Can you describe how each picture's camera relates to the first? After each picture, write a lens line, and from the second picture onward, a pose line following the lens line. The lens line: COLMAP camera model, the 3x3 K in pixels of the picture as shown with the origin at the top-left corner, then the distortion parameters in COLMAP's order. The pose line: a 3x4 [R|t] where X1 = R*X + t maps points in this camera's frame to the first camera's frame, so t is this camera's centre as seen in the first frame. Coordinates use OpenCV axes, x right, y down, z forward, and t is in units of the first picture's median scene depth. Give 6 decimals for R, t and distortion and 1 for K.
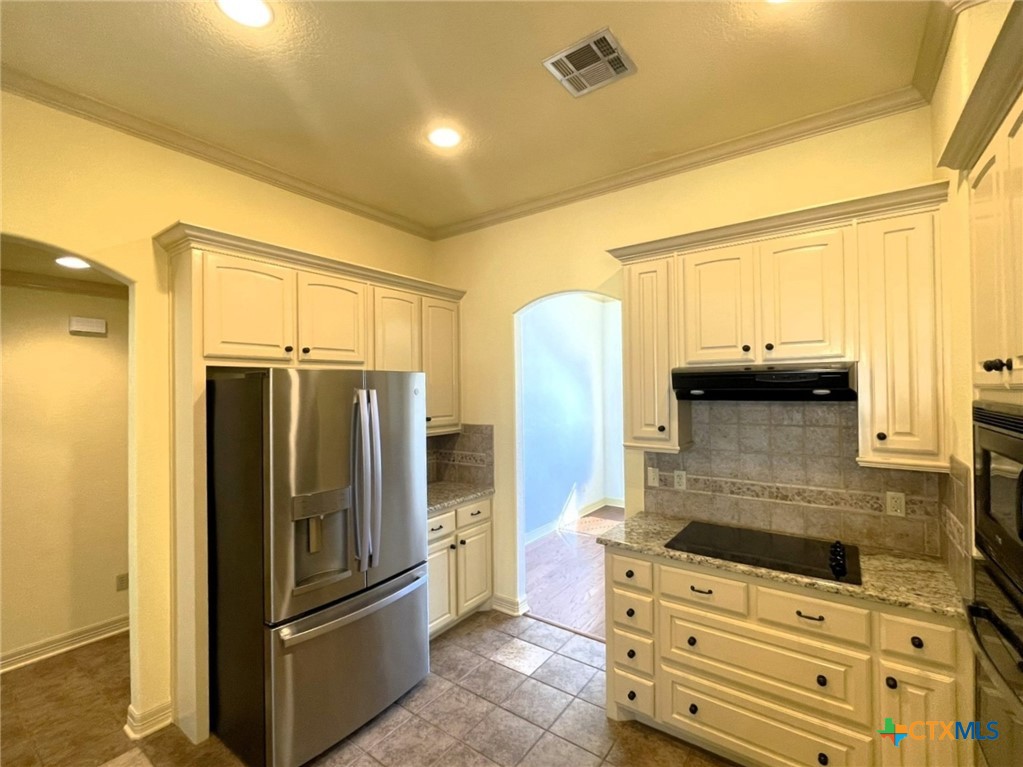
lens RADIAL K [[444.2, 0, 504.8], [0, 444.2, 381.9], [0, 0, 1]] dist [-0.005411, -0.000262]
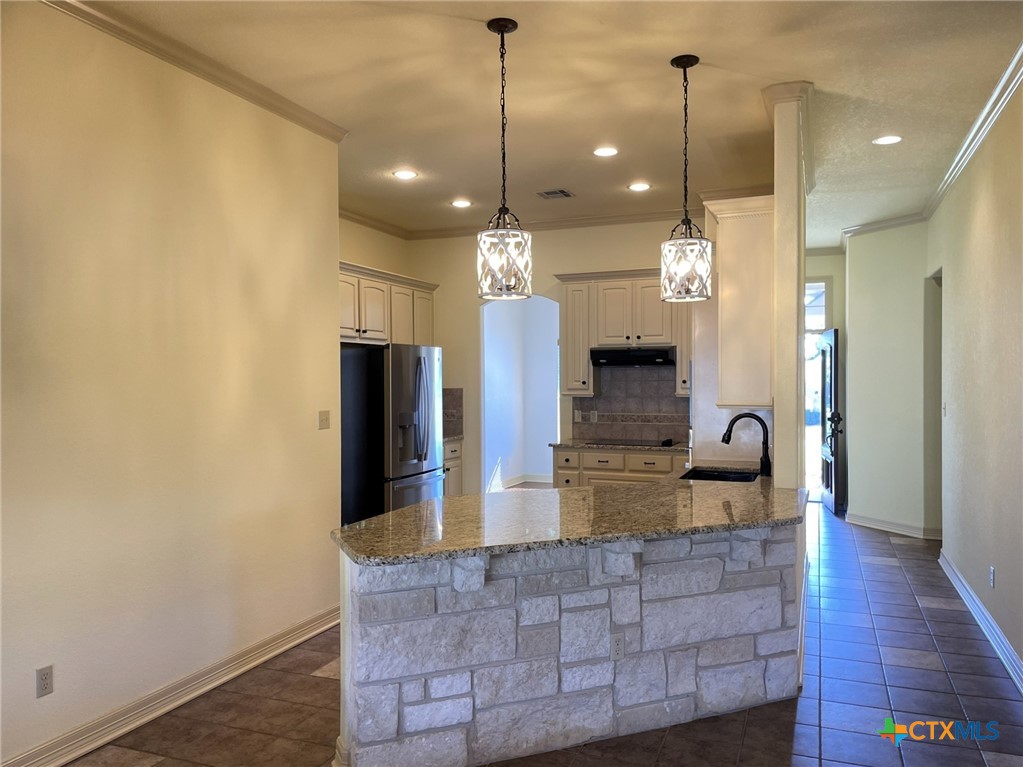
lens RADIAL K [[777.8, 0, 512.1], [0, 777.8, 384.3], [0, 0, 1]] dist [0.011928, 0.000431]
pose [[0.964511, 0.005880, 0.263977, -0.718966], [-0.010742, 0.999798, 0.016978, 0.064313], [-0.263823, -0.019211, 0.964380, -1.854259]]
